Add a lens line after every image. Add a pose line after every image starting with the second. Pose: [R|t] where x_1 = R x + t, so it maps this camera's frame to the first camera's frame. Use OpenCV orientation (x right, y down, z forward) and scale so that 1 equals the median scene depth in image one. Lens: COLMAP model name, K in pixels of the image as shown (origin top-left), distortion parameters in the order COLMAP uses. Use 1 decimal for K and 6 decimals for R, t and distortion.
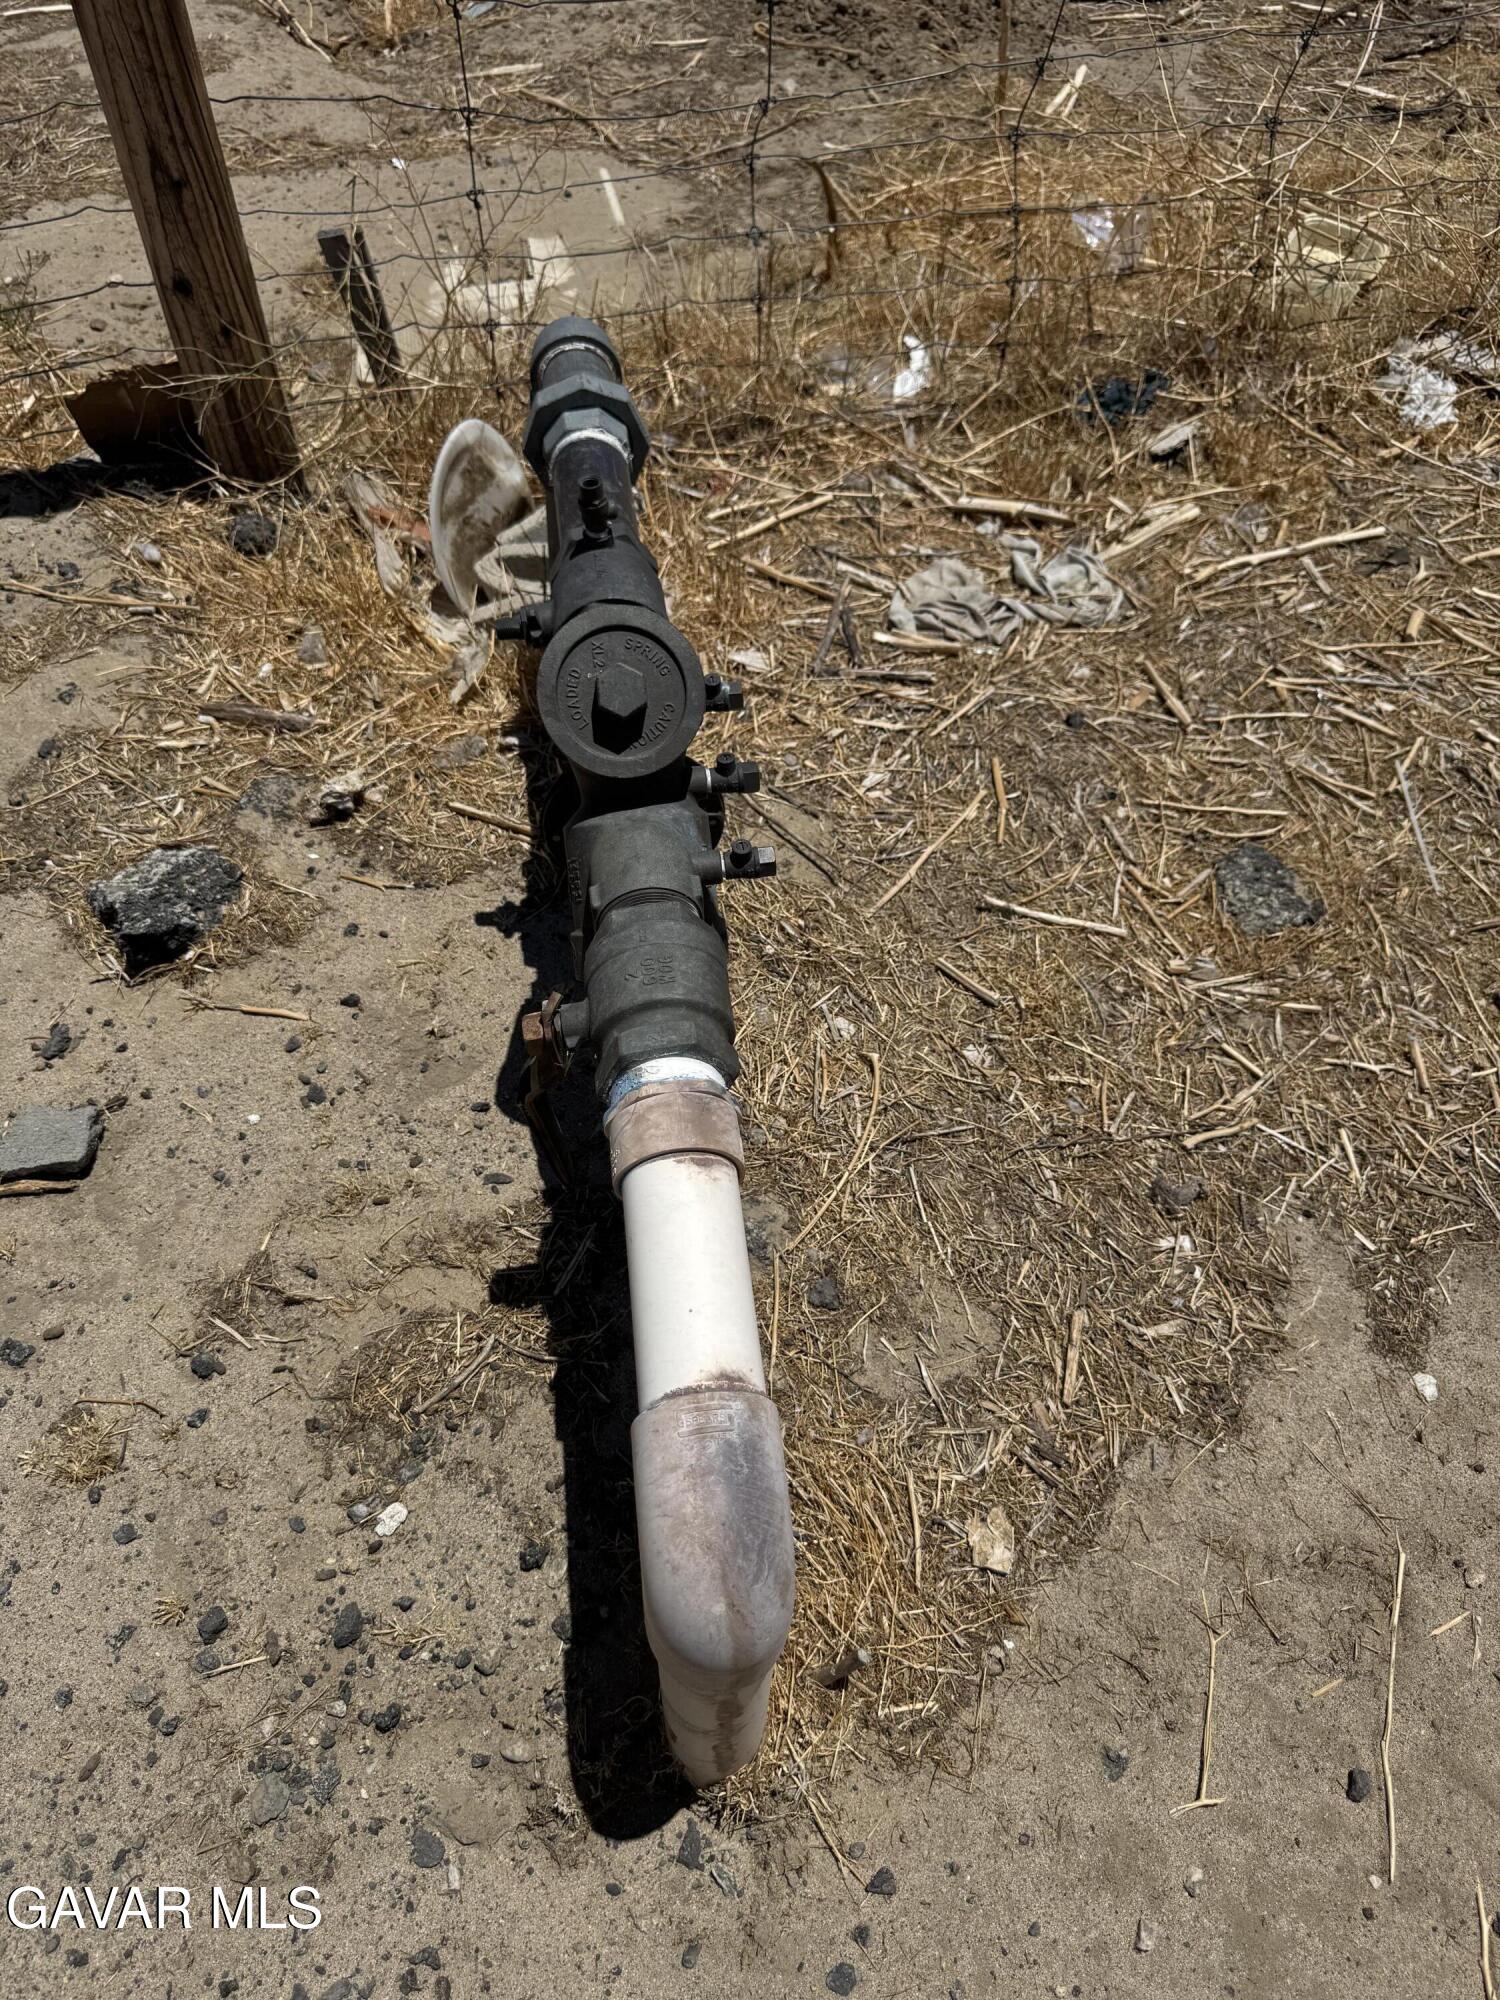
lens RADIAL K [[1390.4, 0, 792.5], [0, 1390.4, 1003.9], [0, 0, 1]] dist [0.009778, -0.024562]
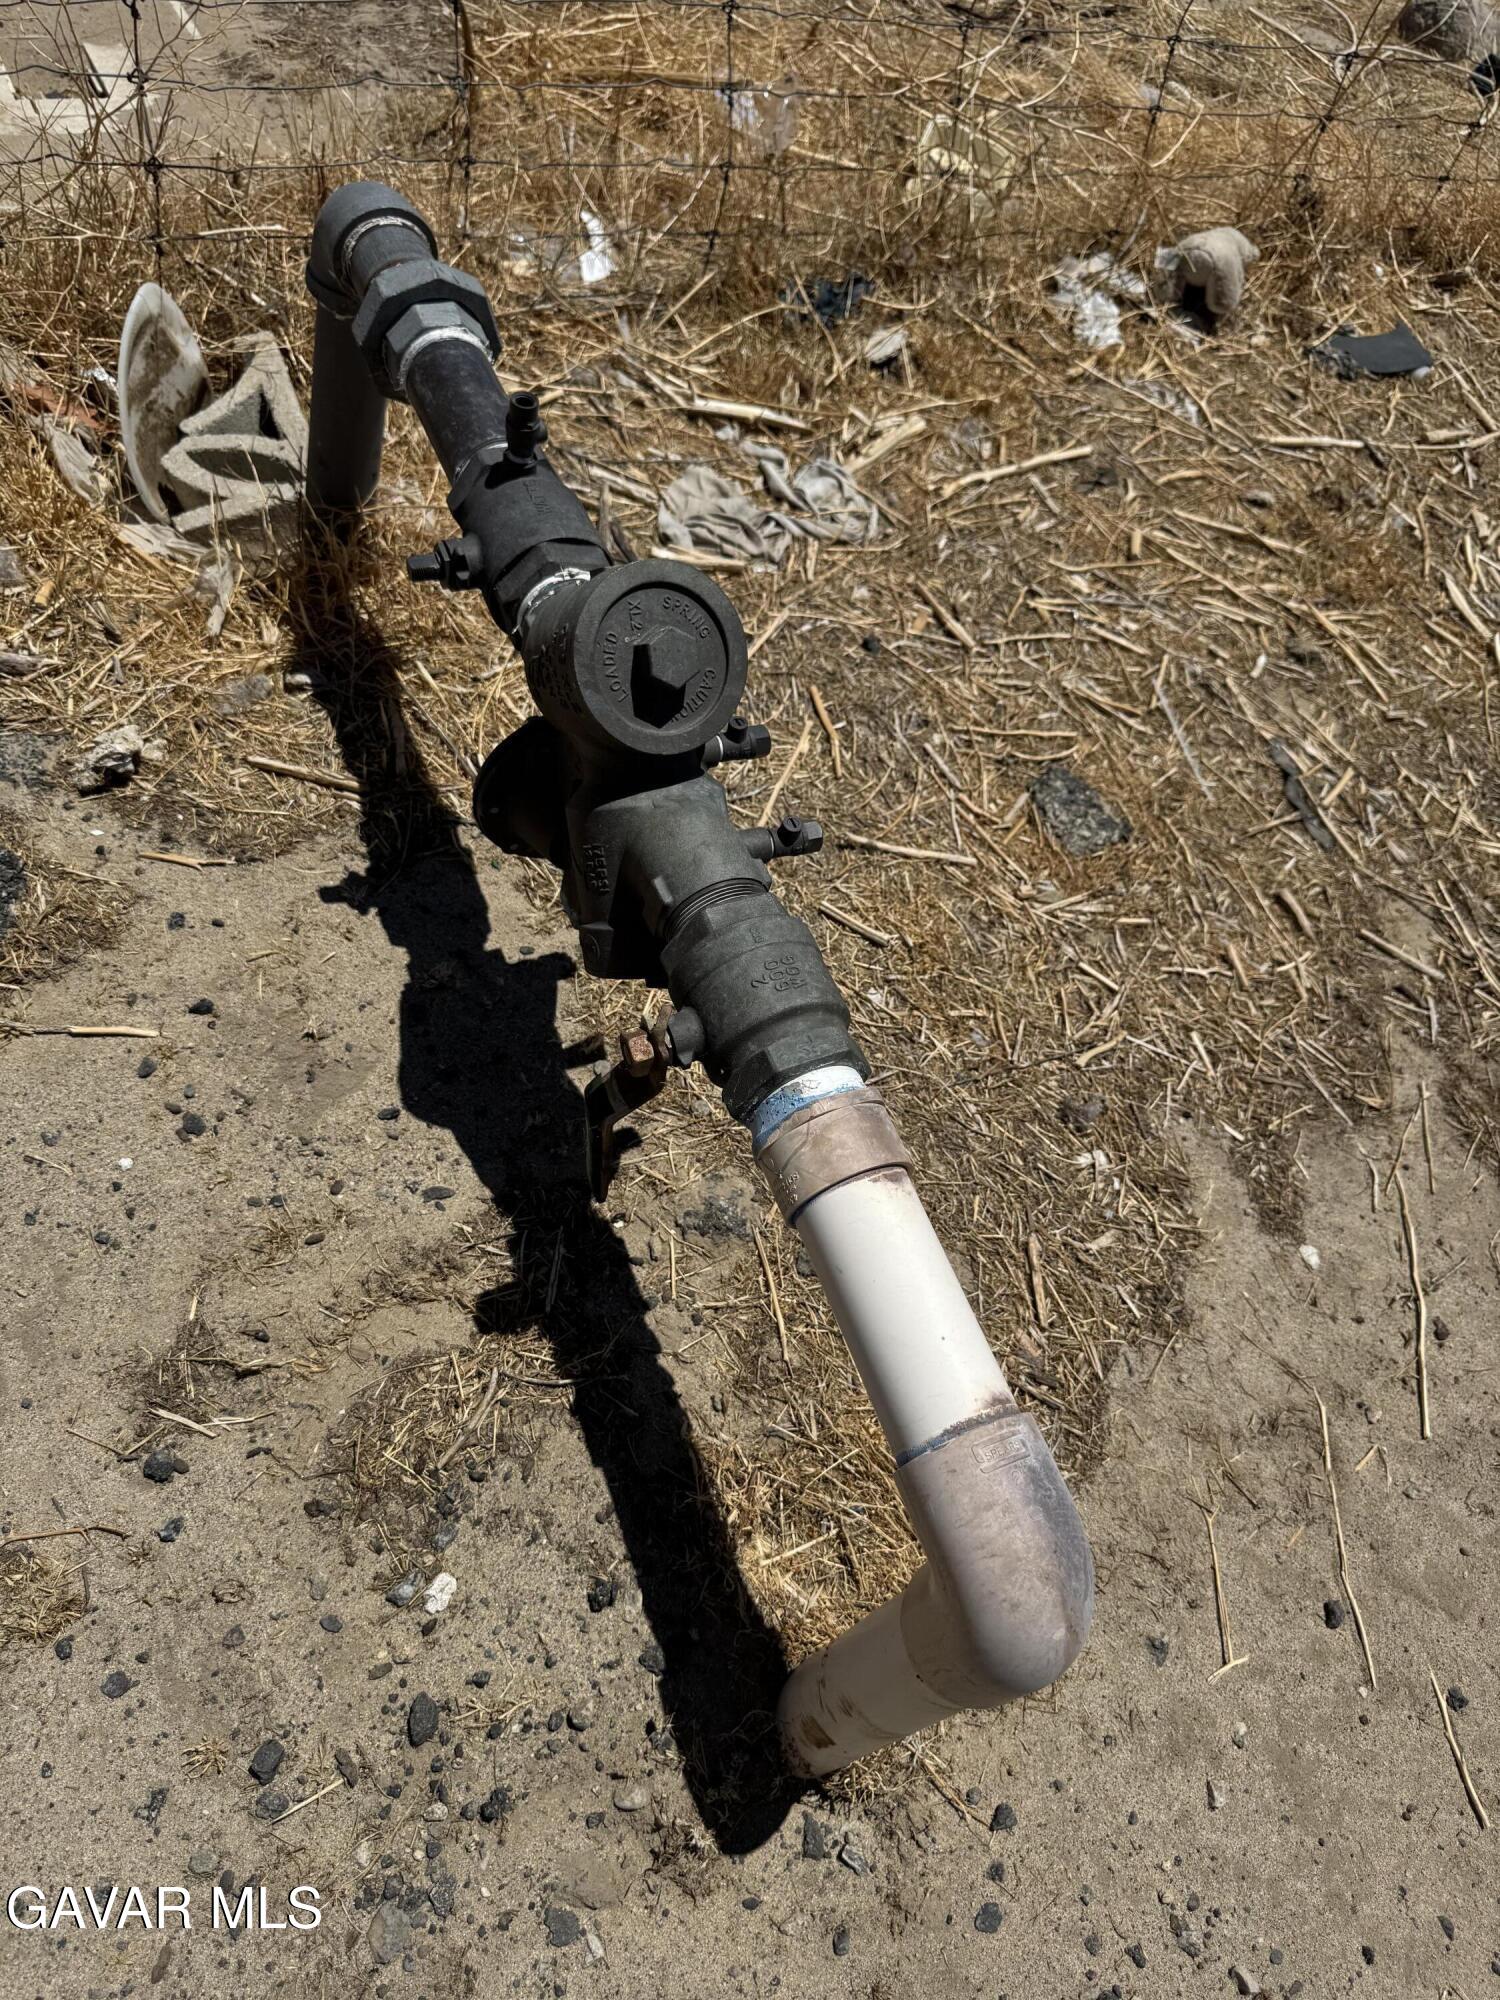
lens RADIAL K [[1390.4, 0, 792.5], [0, 1390.4, 1003.9], [0, 0, 1]] dist [0.009778, -0.024562]
pose [[0.938584, -0.099015, 0.330539, -0.251373], [0.070697, 0.992804, 0.096652, -0.058433], [-0.337730, -0.067348, 0.938830, 0.079550]]
